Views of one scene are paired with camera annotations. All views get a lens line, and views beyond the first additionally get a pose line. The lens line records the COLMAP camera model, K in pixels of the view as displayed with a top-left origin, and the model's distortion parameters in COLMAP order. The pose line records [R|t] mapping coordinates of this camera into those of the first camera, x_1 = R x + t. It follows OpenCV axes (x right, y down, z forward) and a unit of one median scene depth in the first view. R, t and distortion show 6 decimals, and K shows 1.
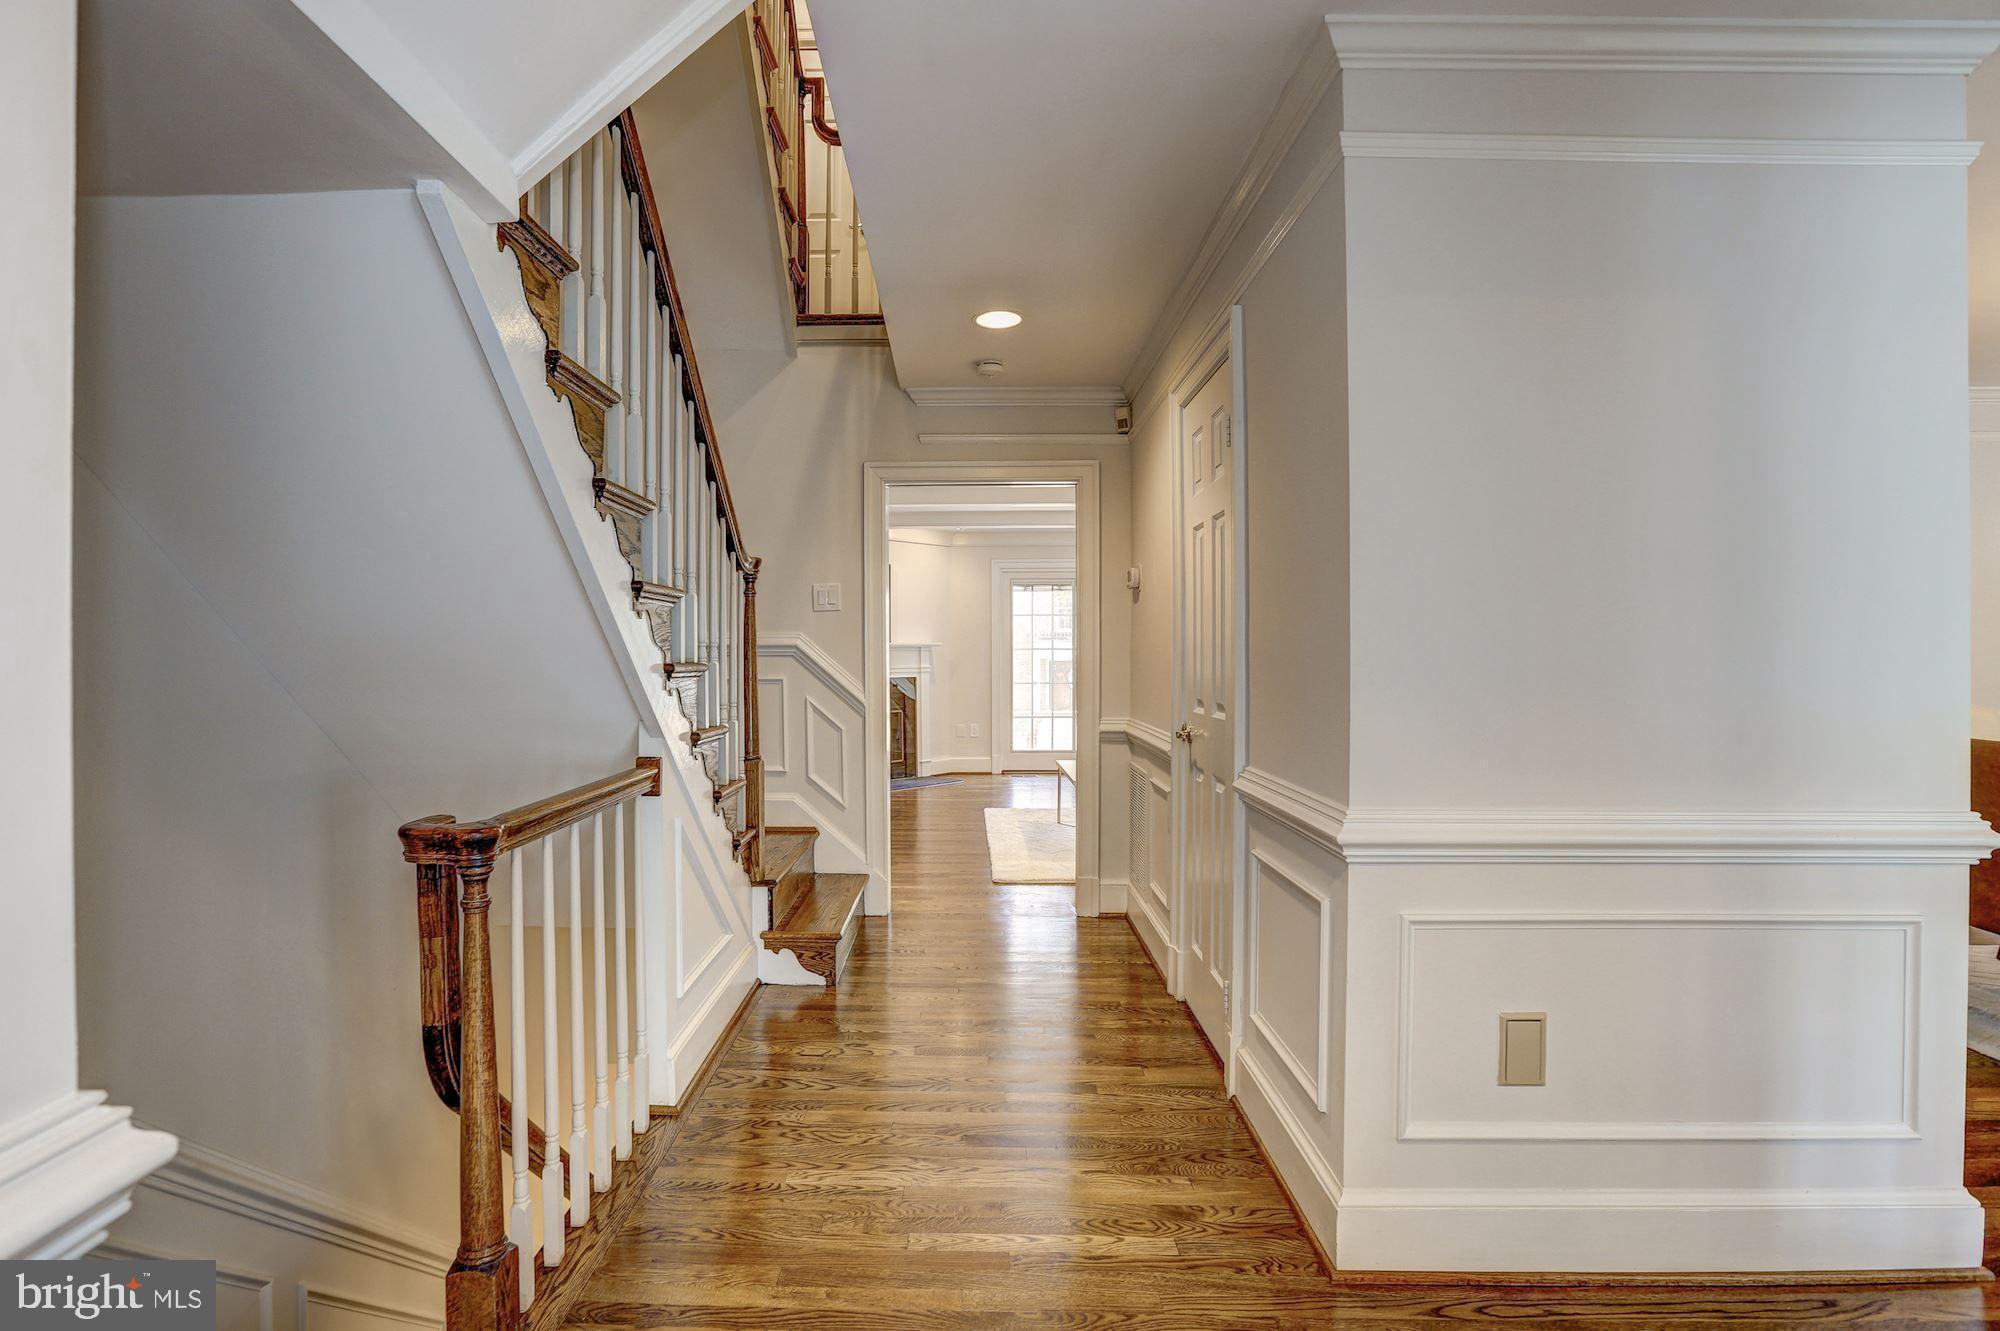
lens RADIAL K [[916.8, 0, 997.7], [0, 916.8, 657.0], [0, 0, 1]] dist [-0.048058, 0.019806]
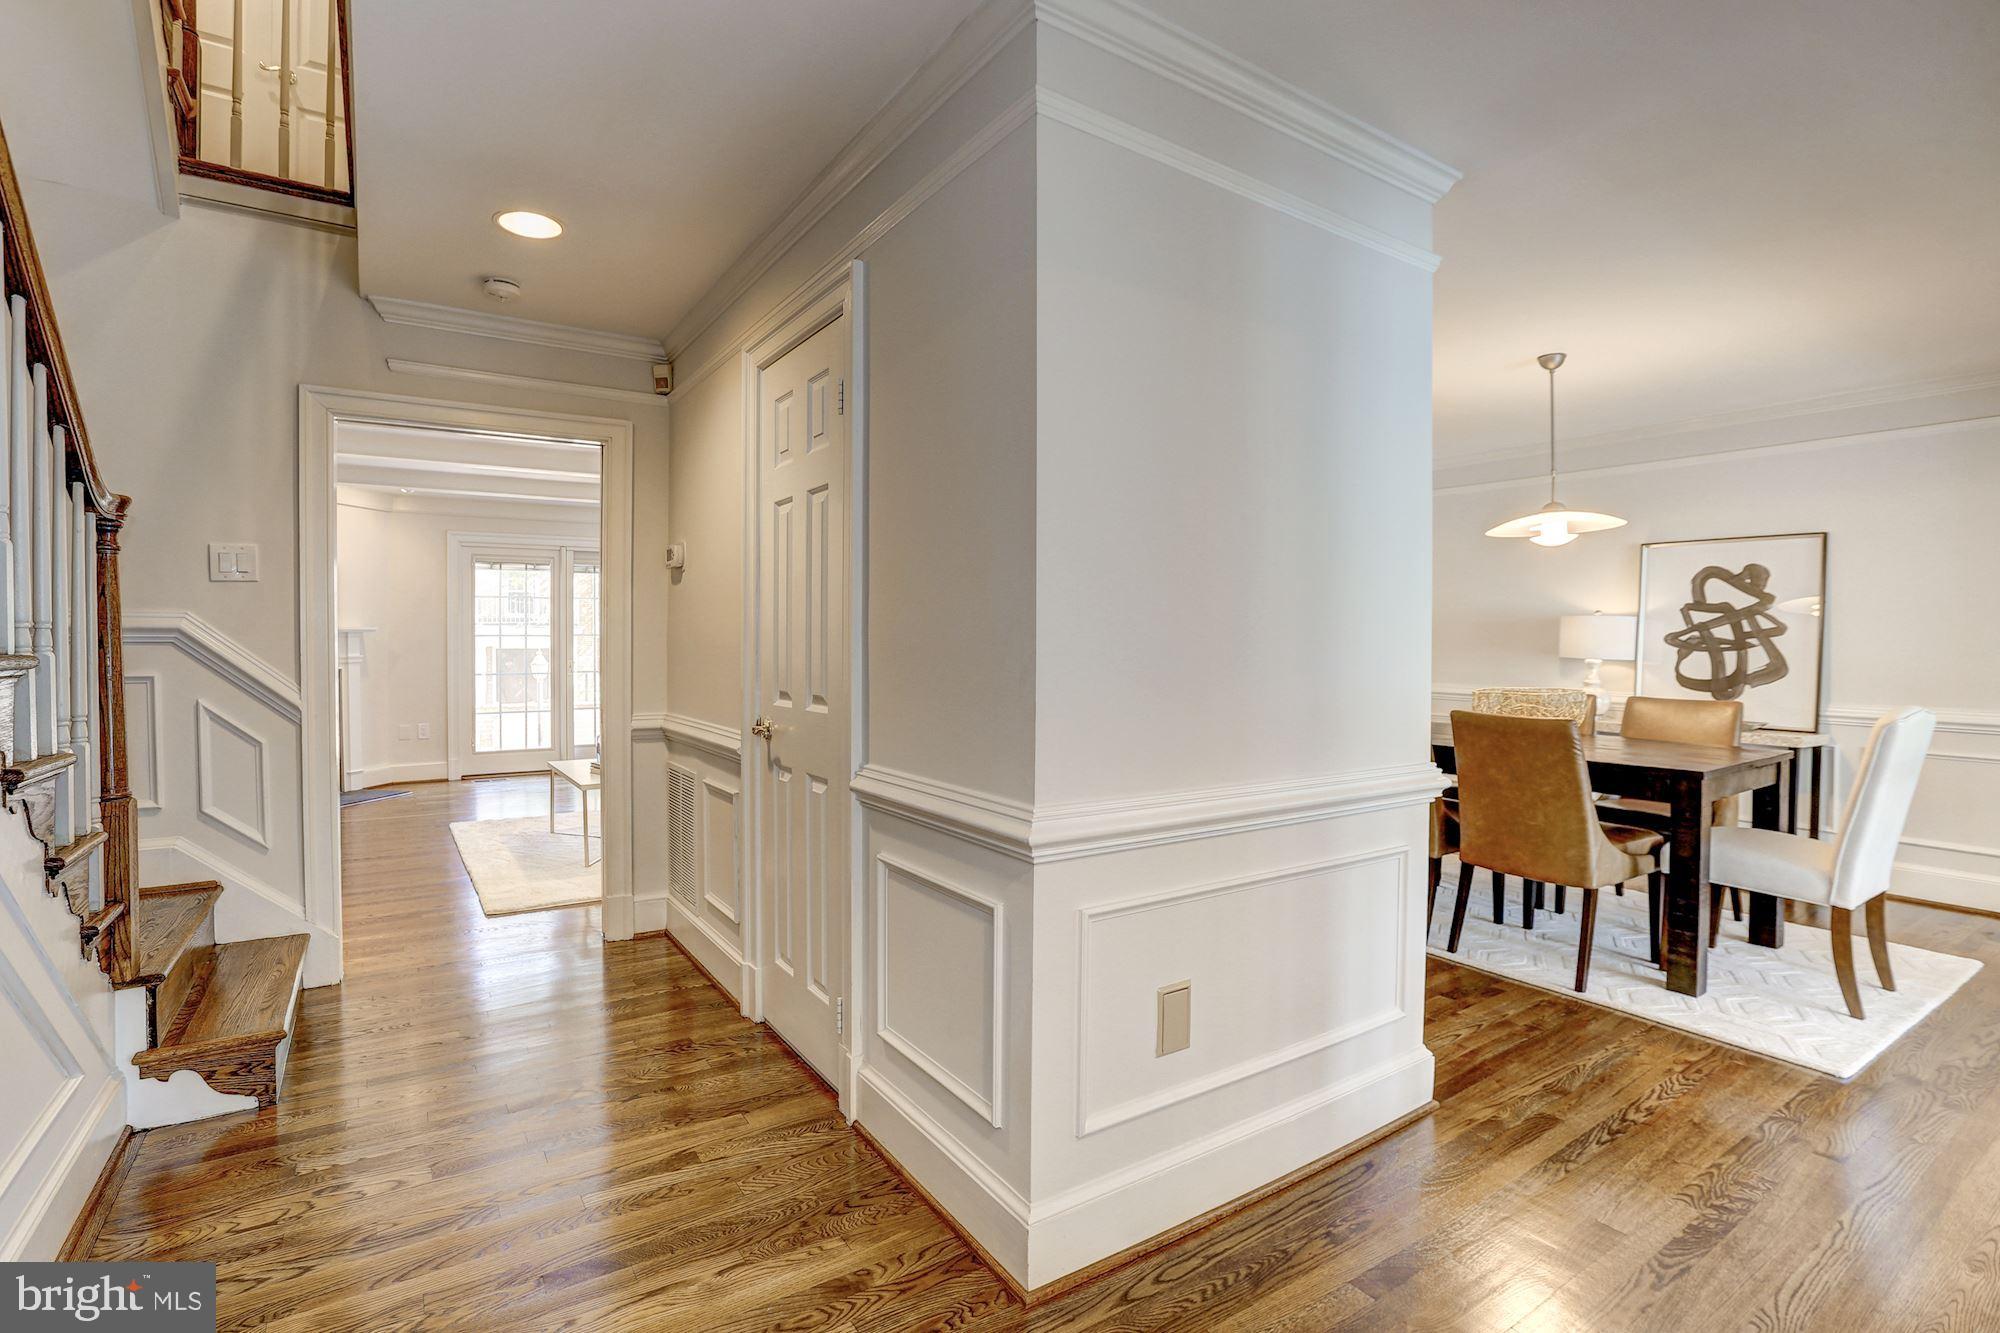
lens RADIAL K [[883.3, 0, 998.0], [0, 883.3, 651.5], [0, 0, 1]] dist [-0.044991, 0.013569]
pose [[0.834115, -0.003635, 0.551579, -0.079599], [-0.000755, 0.999970, 0.007732, -0.000390], [-0.551590, -0.006866, 0.834087, 0.137178]]
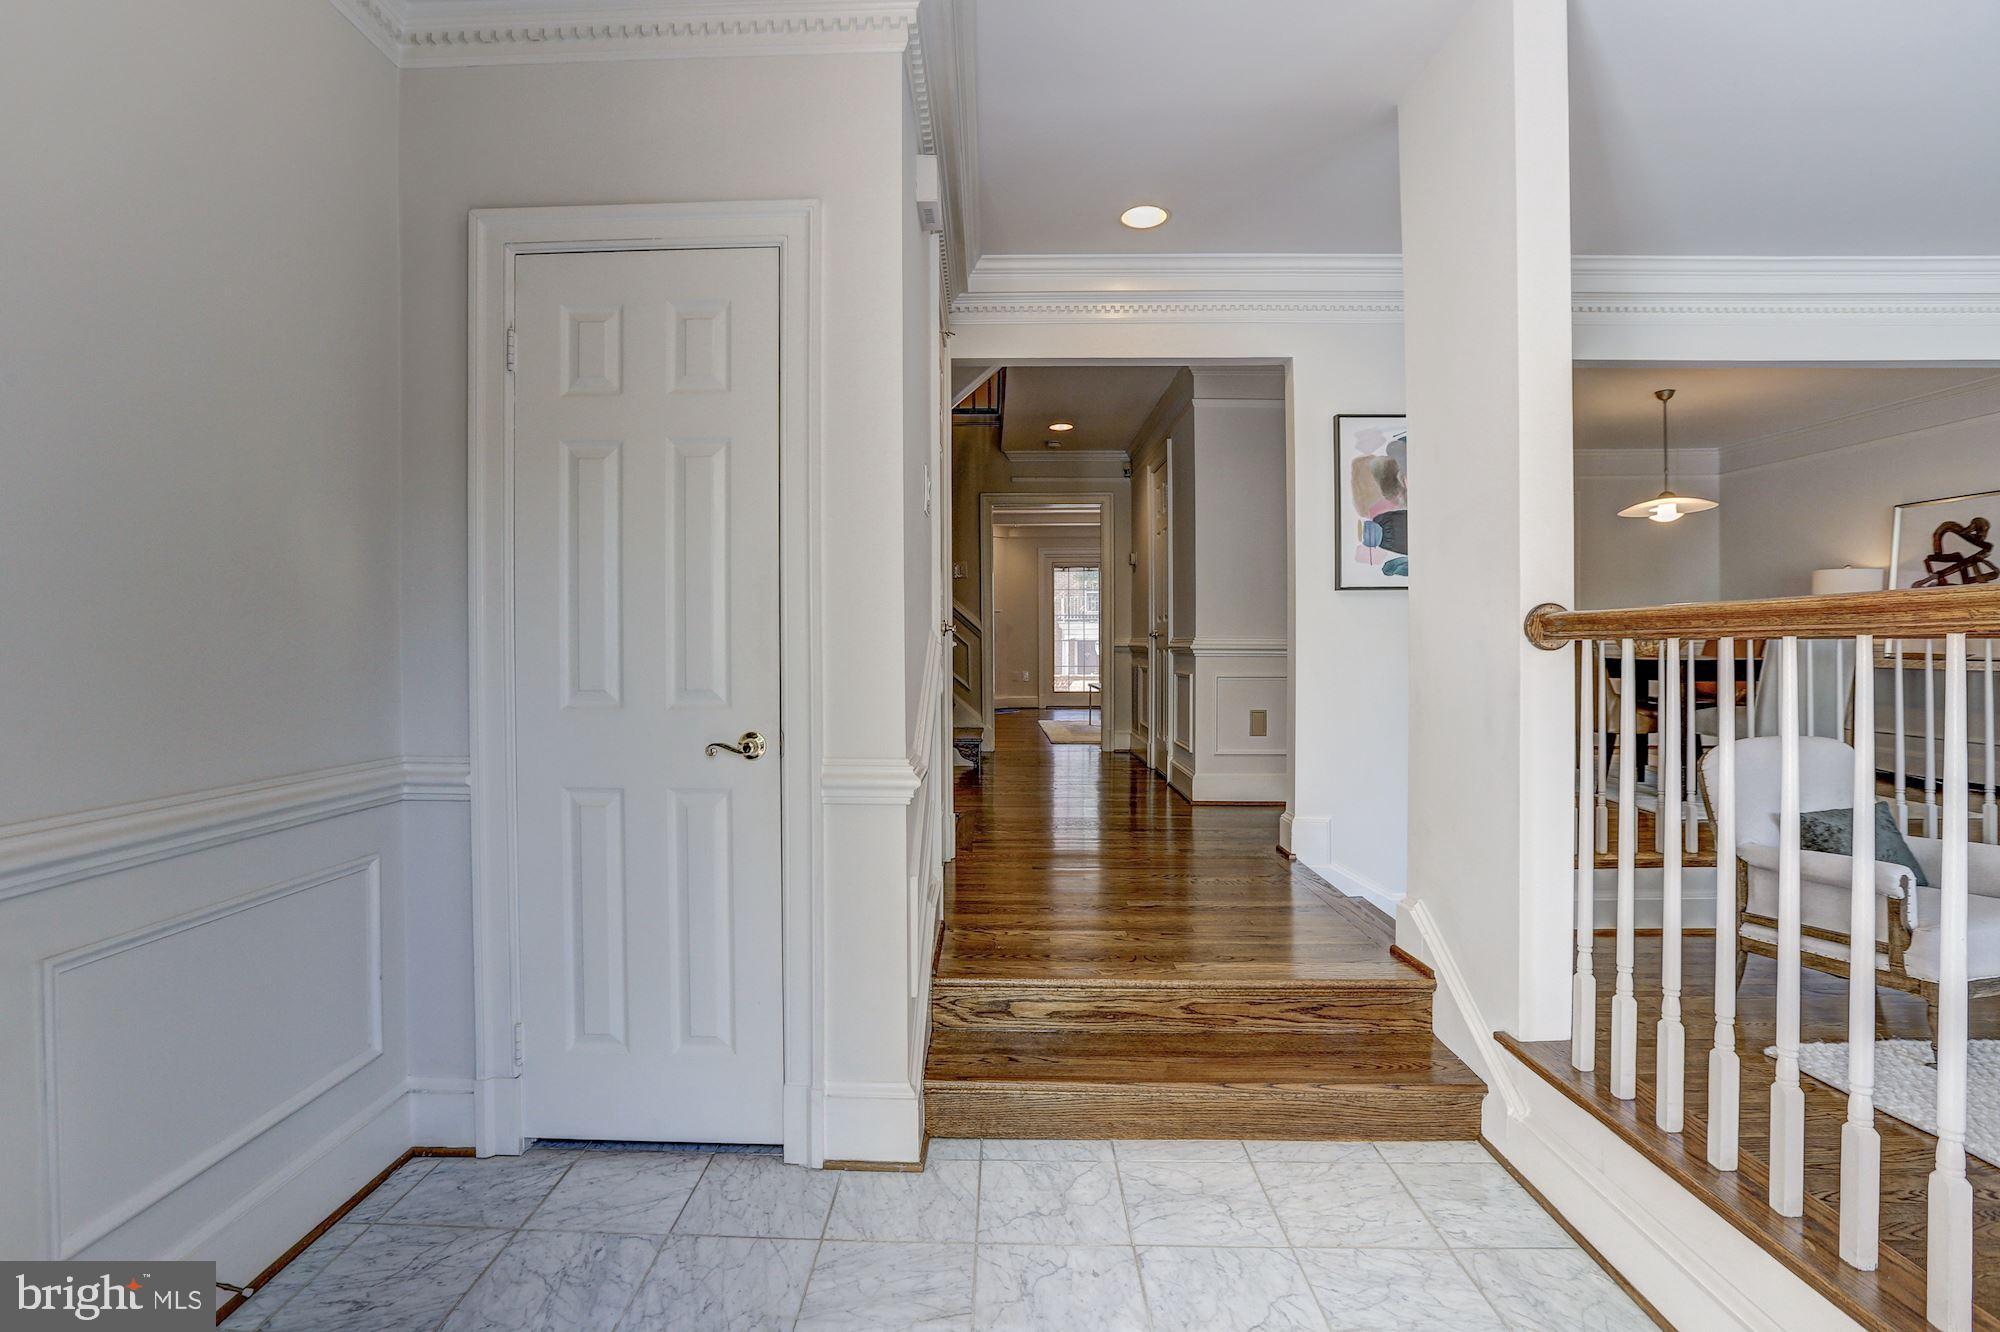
lens RADIAL K [[883.3, 0, 998.0], [0, 883.3, 651.0], [0, 0, 1]] dist [-0.044991, 0.013569]
pose [[0.999487, 0.004169, -0.031763, -0.074150], [-0.003863, 0.999946, 0.009687, 0.096892], [0.031802, -0.009559, 0.999448, -0.906223]]
